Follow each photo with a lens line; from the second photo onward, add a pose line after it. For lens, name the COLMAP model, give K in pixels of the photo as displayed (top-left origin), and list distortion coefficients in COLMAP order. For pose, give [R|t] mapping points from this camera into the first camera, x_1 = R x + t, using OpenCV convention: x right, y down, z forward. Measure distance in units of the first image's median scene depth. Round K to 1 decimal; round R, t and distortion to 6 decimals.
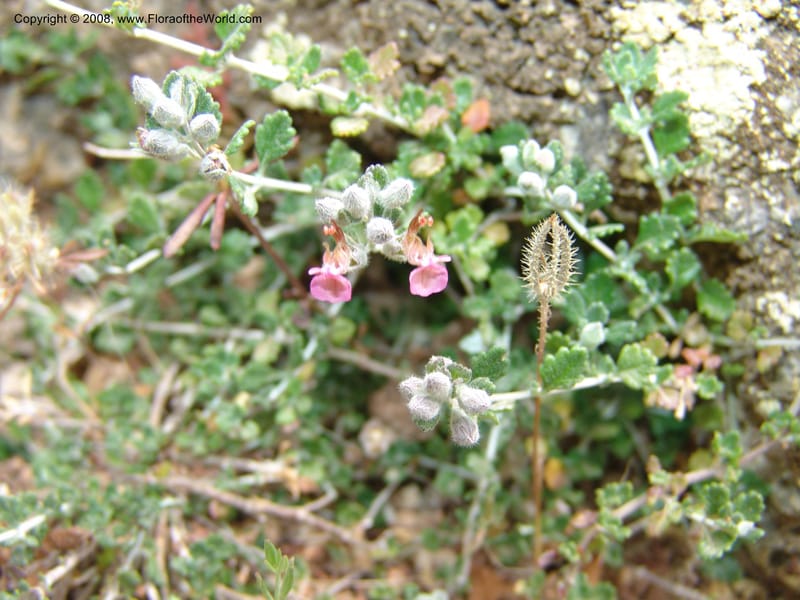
lens RADIAL K [[1038.3, 0, 400.0], [0, 1038.3, 300.0], [0, 0, 1]] dist [-0.188601, -0.025386]
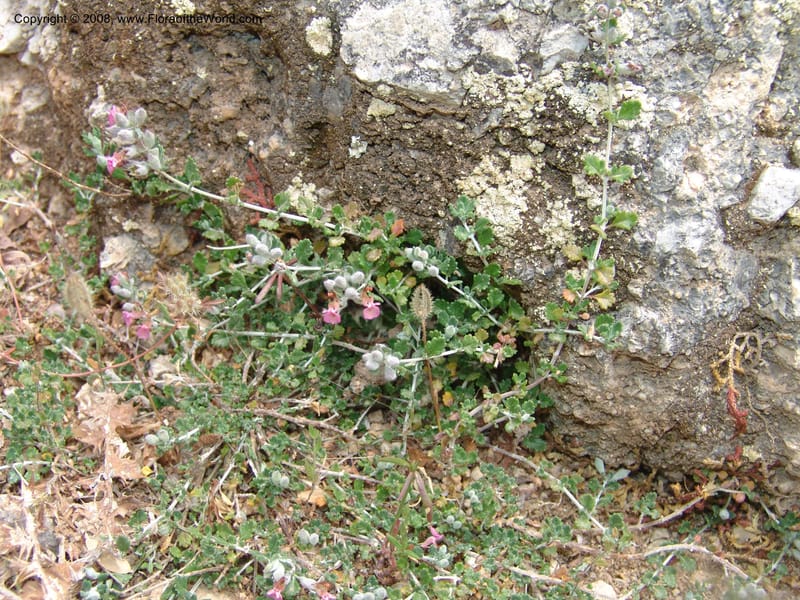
lens RADIAL K [[1300.3, 0, 436.9], [0, 1300.3, 300.8], [0, 0, 1]] dist [-0.070140, -0.065157]
pose [[0.999000, -0.042499, 0.013852, 0.116504], [0.042021, 0.998567, 0.033138, -0.119683], [-0.015240, -0.032523, 0.999355, -1.723179]]
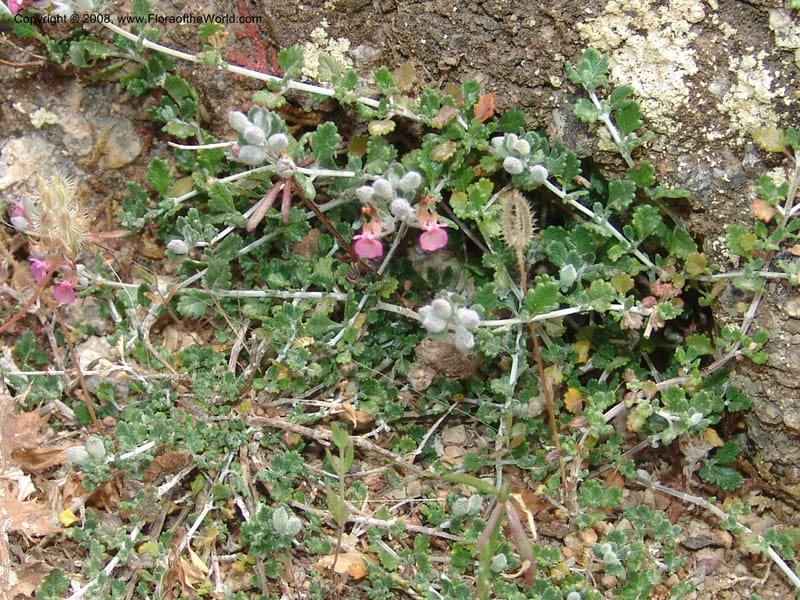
lens RADIAL K [[2875.3, 0, 400.0], [0, 2875.3, 300.0], [0, 0, 1]] dist [0.002263, -1.896515]
pose [[0.994688, -0.046460, -0.091855, 0.296342], [0.045726, 0.998903, -0.010079, 0.090290], [0.092222, 0.005825, 0.995721, -2.602644]]
